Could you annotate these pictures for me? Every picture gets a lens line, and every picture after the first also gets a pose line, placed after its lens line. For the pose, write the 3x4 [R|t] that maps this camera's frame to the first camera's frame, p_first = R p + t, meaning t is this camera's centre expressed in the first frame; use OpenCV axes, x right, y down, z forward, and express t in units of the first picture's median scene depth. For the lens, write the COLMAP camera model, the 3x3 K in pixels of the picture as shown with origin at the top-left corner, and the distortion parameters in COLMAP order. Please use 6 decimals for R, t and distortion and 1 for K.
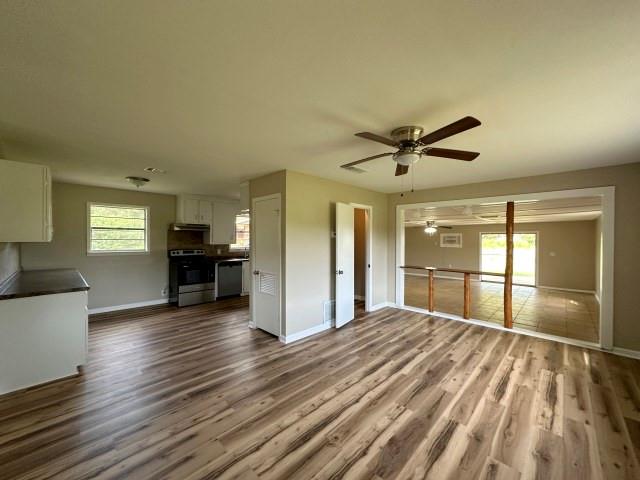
lens RADIAL K [[255.2, 0, 320.0], [0, 255.2, 240.0], [0, 0, 1]] dist [-0.002765, -0.000027]
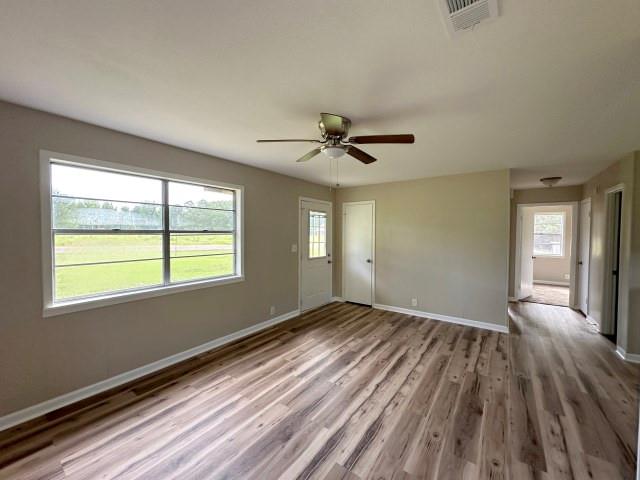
lens RADIAL K [[255.2, 0, 320.0], [0, 255.2, 240.0], [0, 0, 1]] dist [-0.002765, -0.000027]
pose [[-0.990690, -0.007050, -0.135954, 0.461709], [-0.010728, 0.999595, 0.026342, -0.006049], [0.135713, 0.027555, -0.990365, 1.729936]]
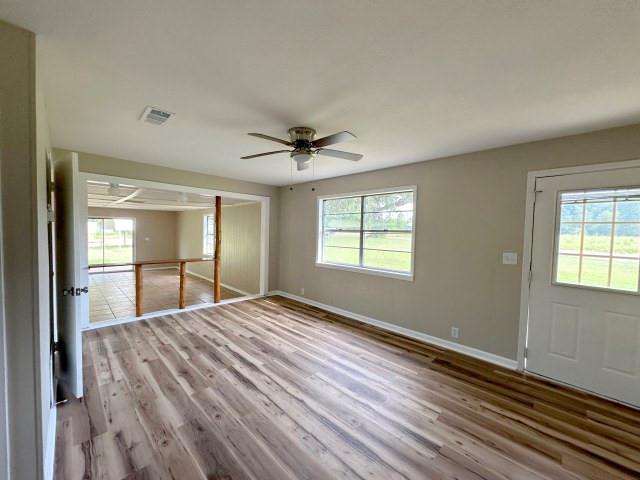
lens RADIAL K [[255.2, 0, 320.0], [0, 255.2, 240.0], [0, 0, 1]] dist [-0.002765, -0.000027]
pose [[0.014541, -0.041714, 0.999024, -0.672804], [-0.019543, 0.998927, 0.041995, -0.010726], [-0.999703, -0.020135, 0.013710, 0.797315]]
